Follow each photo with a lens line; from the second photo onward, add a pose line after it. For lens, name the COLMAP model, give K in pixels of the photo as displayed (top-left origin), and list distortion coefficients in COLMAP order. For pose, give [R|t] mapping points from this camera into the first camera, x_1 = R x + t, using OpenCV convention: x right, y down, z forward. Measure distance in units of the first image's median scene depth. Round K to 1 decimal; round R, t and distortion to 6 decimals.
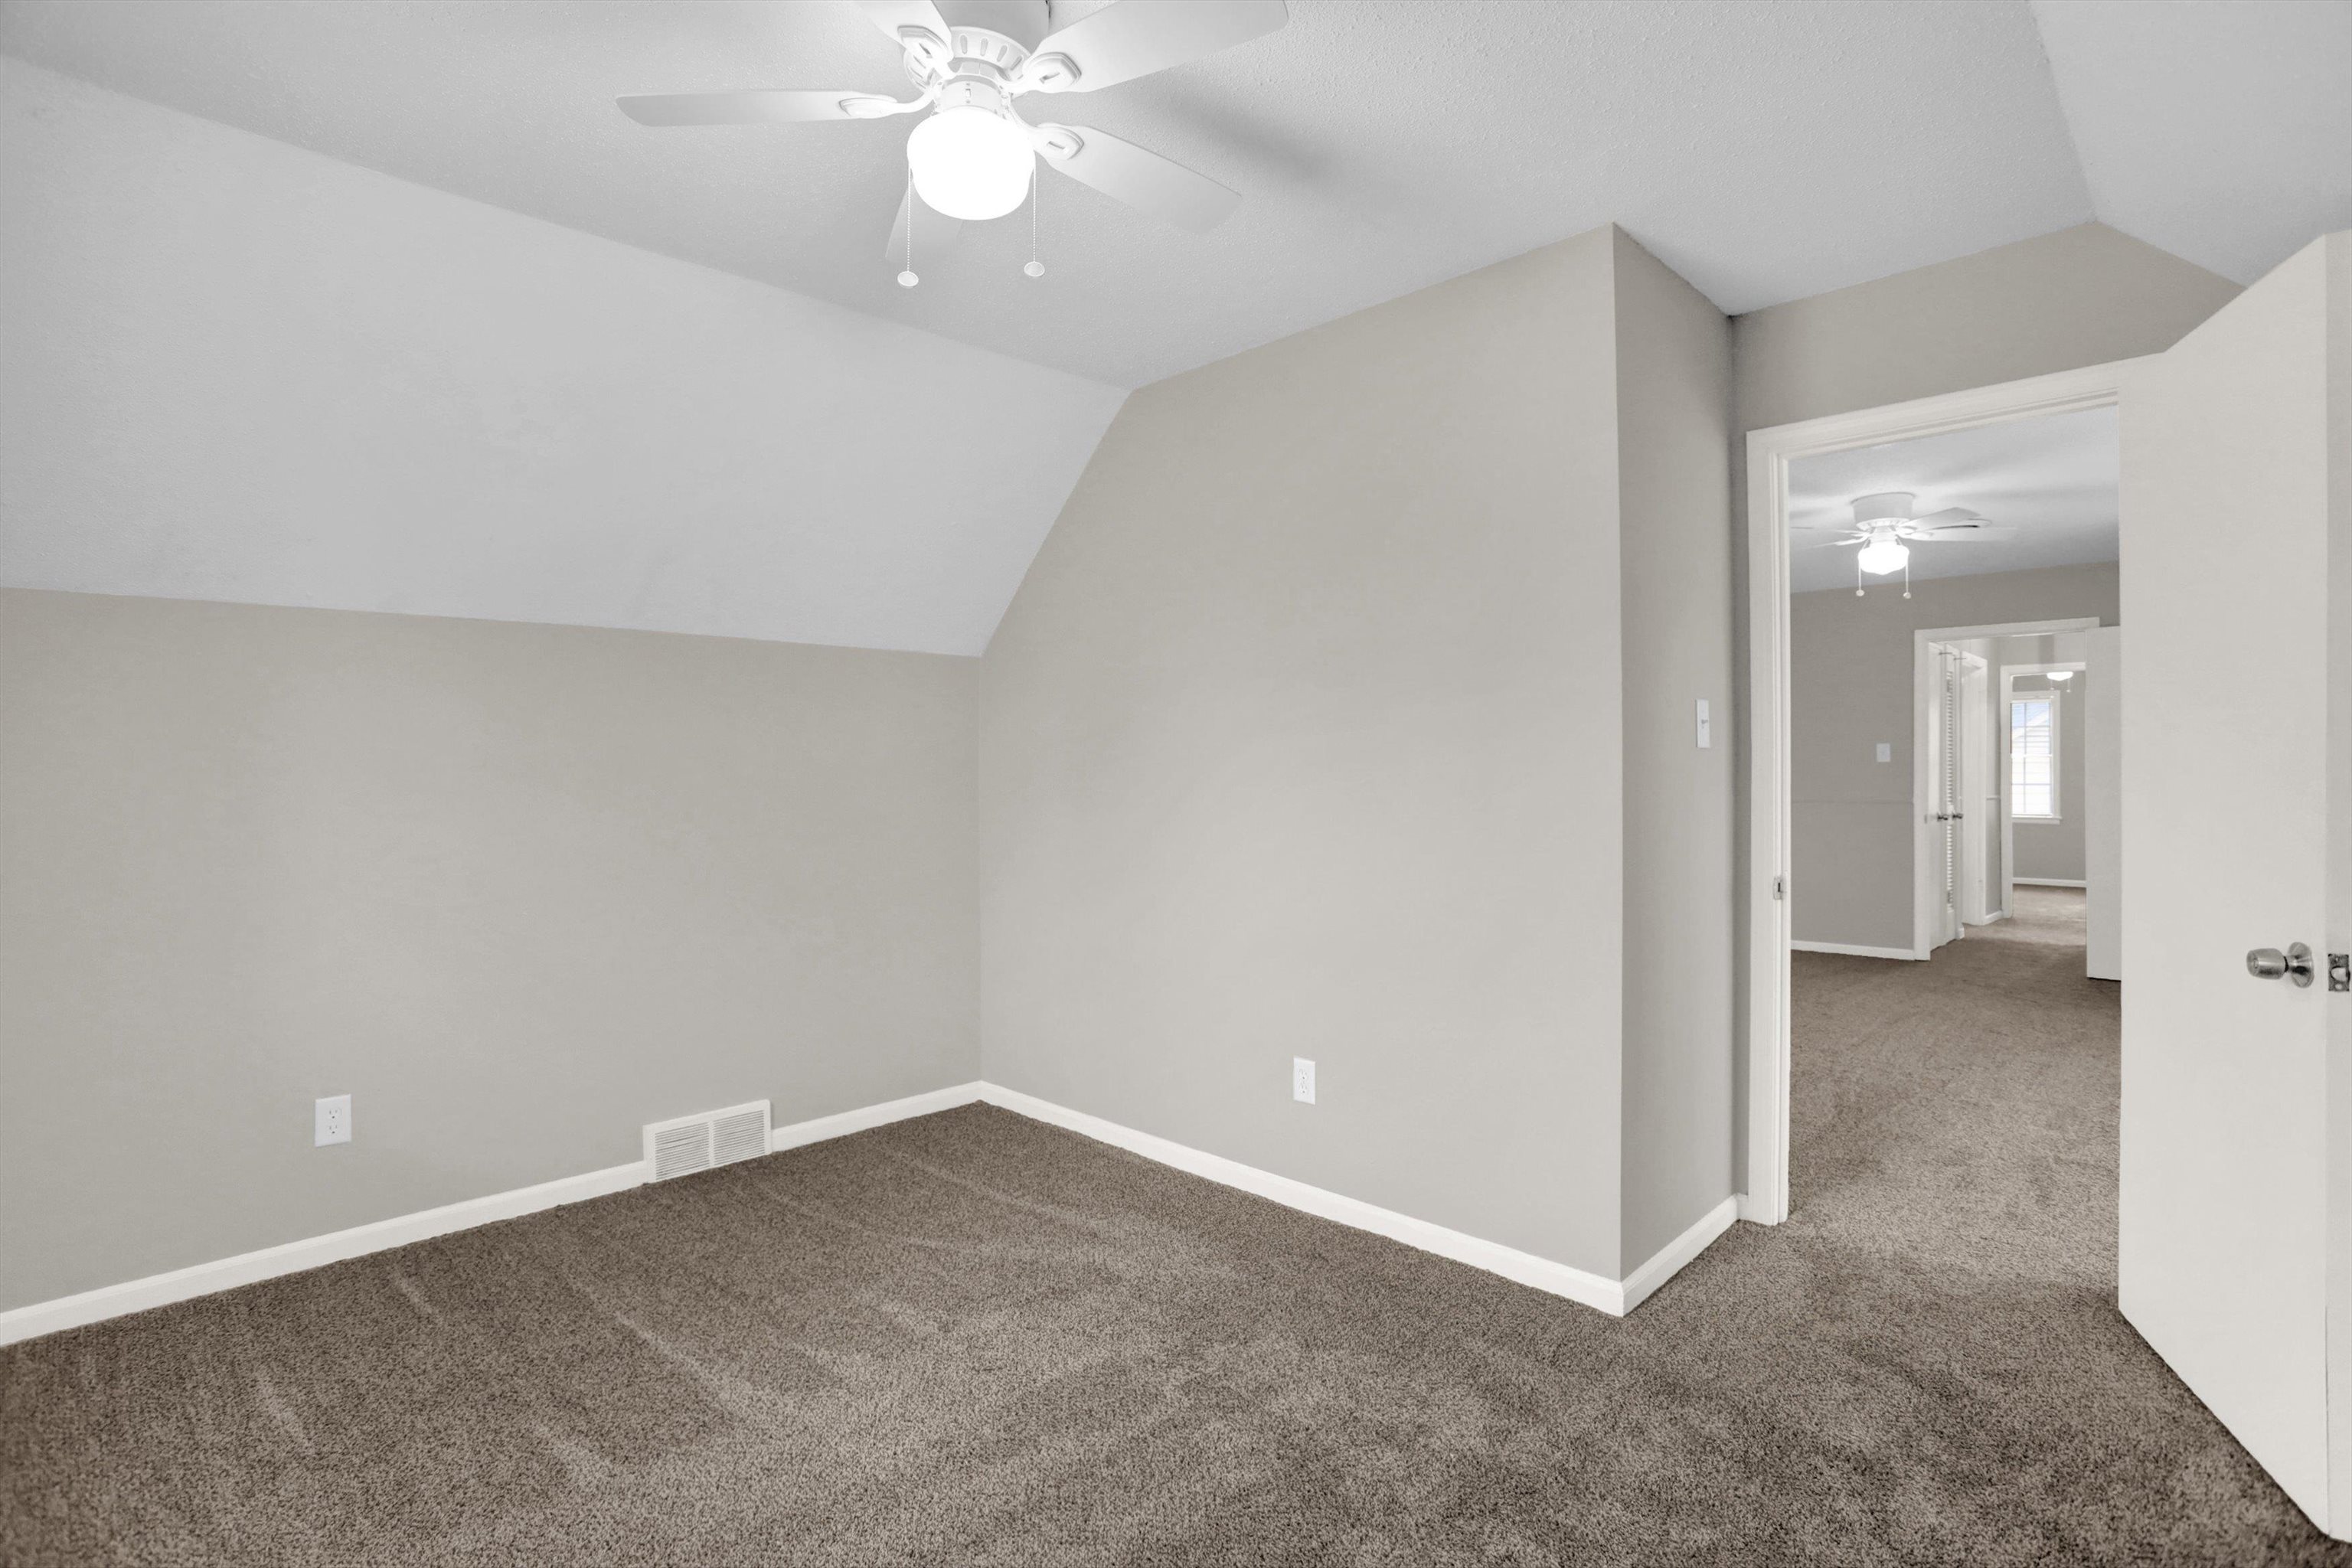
lens RADIAL K [[1142.6, 0, 1184.0], [0, 1142.6, 783.6], [0, 0, 1]] dist [-0.063229, 0.025642]
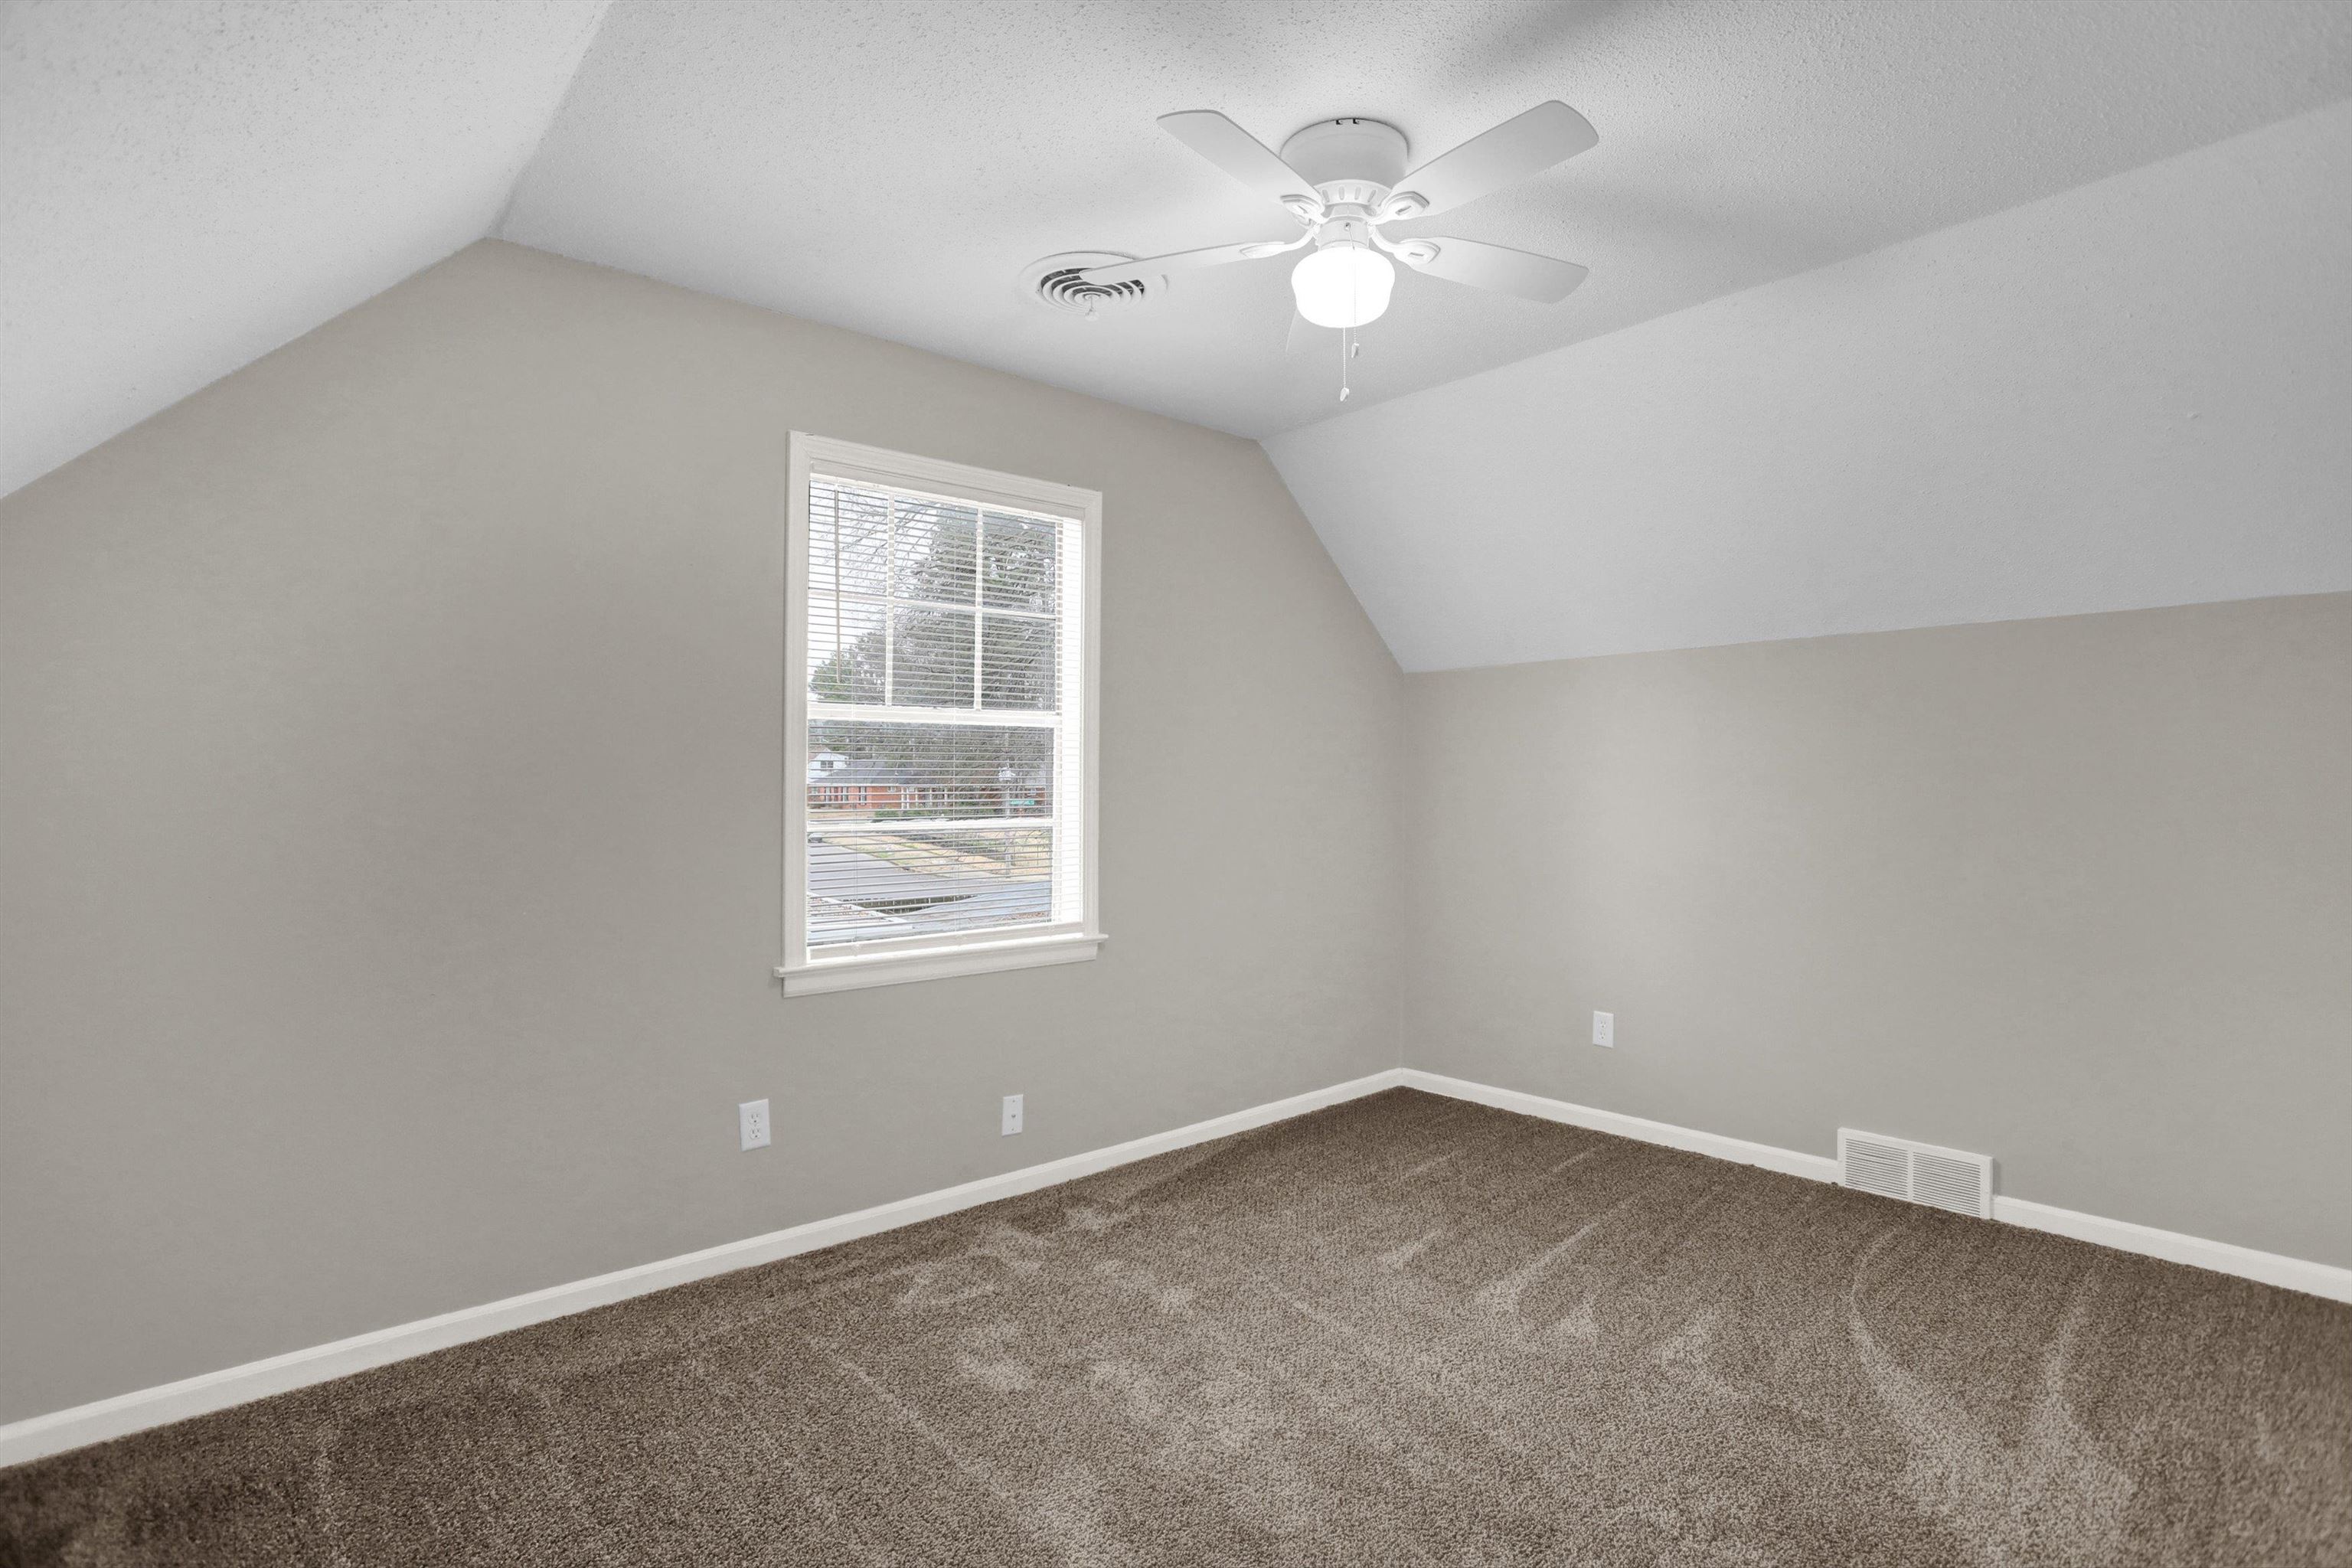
lens RADIAL K [[1142.6, 0, 1184.0], [0, 1142.6, 783.6], [0, 0, 1]] dist [-0.063229, 0.025642]
pose [[-0.067758, 0.006387, -0.997681, 0.655893], [-0.008933, 0.999936, 0.007008, -0.004115], [0.997662, 0.009388, -0.067696, 0.571497]]
